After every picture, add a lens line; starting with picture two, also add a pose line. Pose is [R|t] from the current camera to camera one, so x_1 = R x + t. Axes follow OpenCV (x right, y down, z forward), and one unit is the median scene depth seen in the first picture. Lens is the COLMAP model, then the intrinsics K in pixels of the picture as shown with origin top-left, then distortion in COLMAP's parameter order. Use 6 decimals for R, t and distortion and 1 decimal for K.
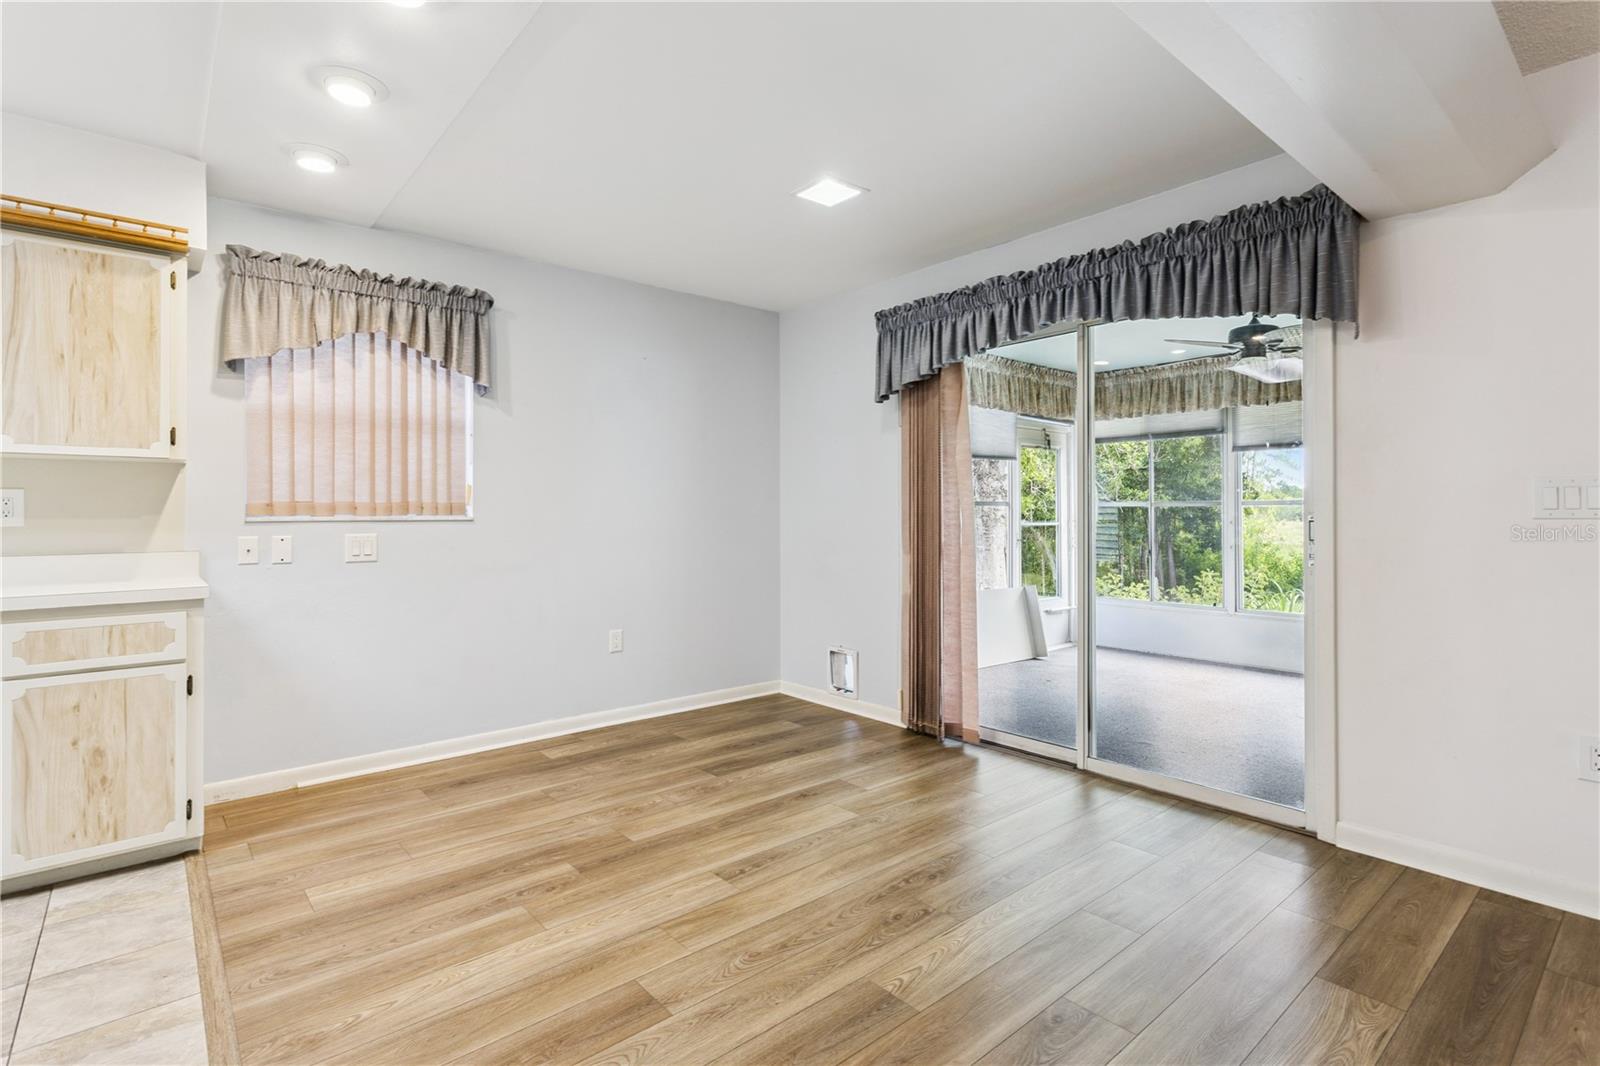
lens RADIAL K [[768.9, 0, 798.0], [0, 768.9, 510.8], [0, 0, 1]] dist [-0.007068, 0.005320]
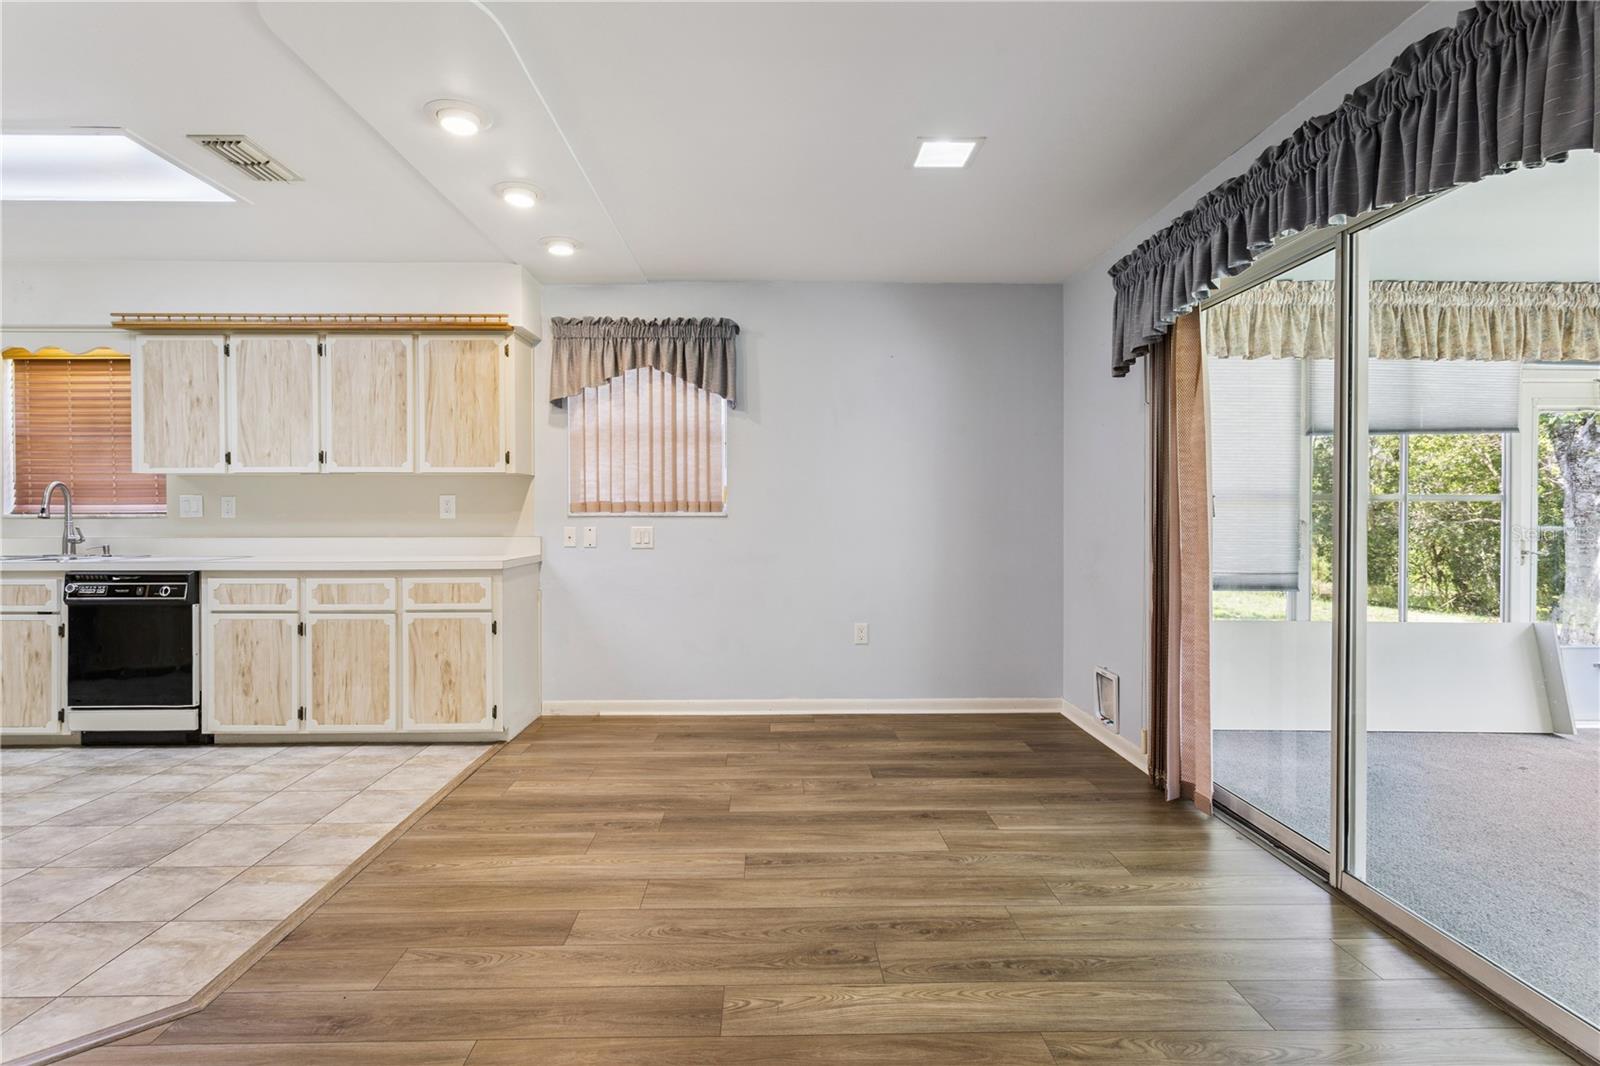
lens RADIAL K [[768.9, 0, 781.1], [0, 768.9, 517.3], [0, 0, 1]] dist [-0.007068, 0.005320]
pose [[0.771686, 0.008331, -0.635949, 0.426911], [0.000637, 0.999904, 0.013873, -0.002756], [0.636004, -0.011110, 0.771606, 0.165841]]
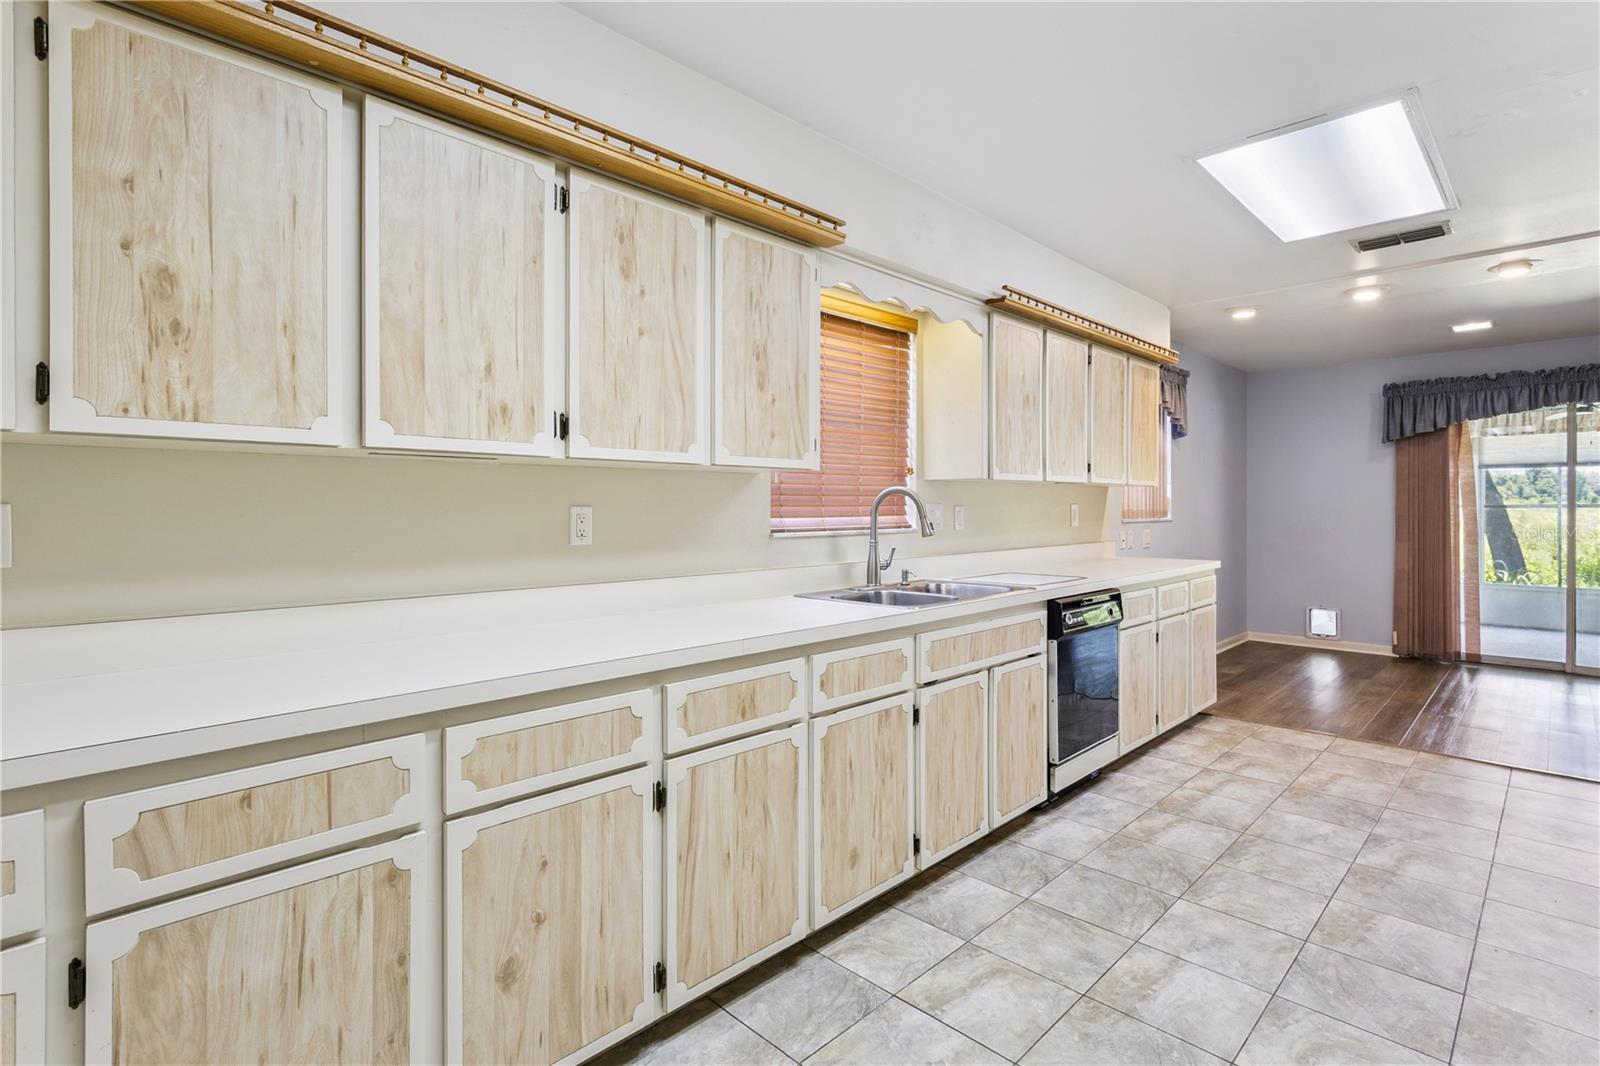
lens RADIAL K [[768.9, 0, 787.7], [0, 768.9, 504.7], [0, 0, 1]] dist [-0.007068, 0.005320]
pose [[0.997385, 0.004830, 0.072112, -1.443522], [-0.005324, 0.999964, 0.006673, -0.026837], [-0.072077, -0.007039, 0.997374, -0.520499]]
